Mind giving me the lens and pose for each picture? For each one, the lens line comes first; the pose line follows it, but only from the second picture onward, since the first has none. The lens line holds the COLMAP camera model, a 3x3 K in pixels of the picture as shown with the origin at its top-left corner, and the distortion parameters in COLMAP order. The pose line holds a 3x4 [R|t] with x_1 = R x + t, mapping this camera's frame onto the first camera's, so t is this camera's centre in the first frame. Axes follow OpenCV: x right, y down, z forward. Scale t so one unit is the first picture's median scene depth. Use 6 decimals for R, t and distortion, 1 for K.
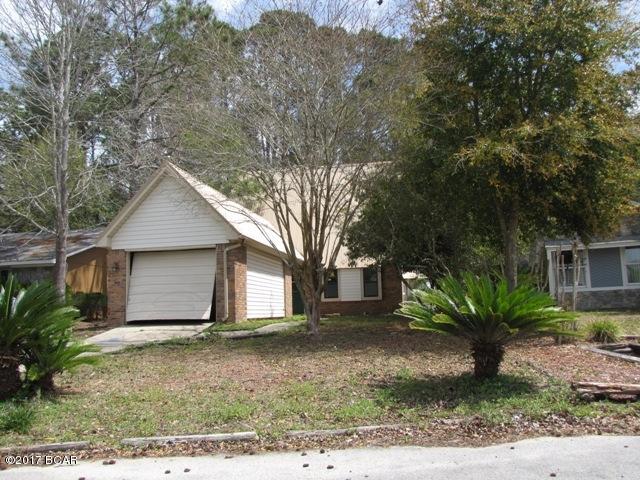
lens RADIAL K [[530.7, 0, 330.8], [0, 530.7, 238.5], [0, 0, 1]] dist [-0.180403, 0.147045]
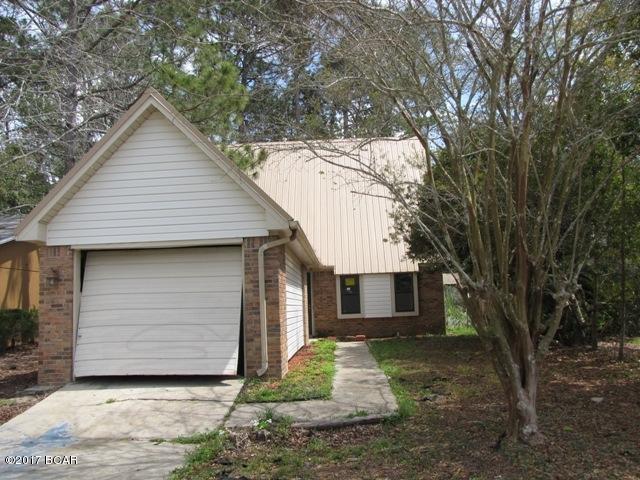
lens RADIAL K [[530.7, 0, 330.8], [0, 530.7, 238.5], [0, 0, 1]] dist [-0.180403, 0.147045]
pose [[0.990202, 0.010829, 0.139221, -0.199519], [-0.011396, 0.999930, 0.003278, 0.008318], [-0.139175, -0.004833, 0.990256, 0.419168]]
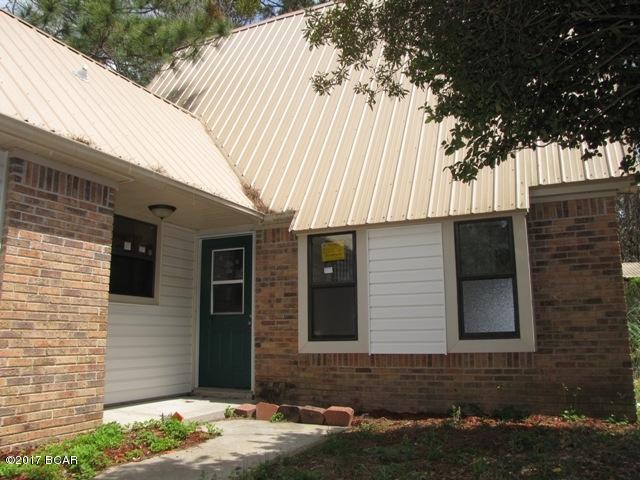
lens RADIAL K [[530.7, 0, 330.8], [0, 530.7, 238.5], [0, 0, 1]] dist [-0.180403, 0.147045]
pose [[0.970463, -0.018025, -0.240577, 0.096248], [0.002760, 0.997969, -0.063636, 0.120709], [0.241235, 0.061092, 0.968542, 1.140993]]
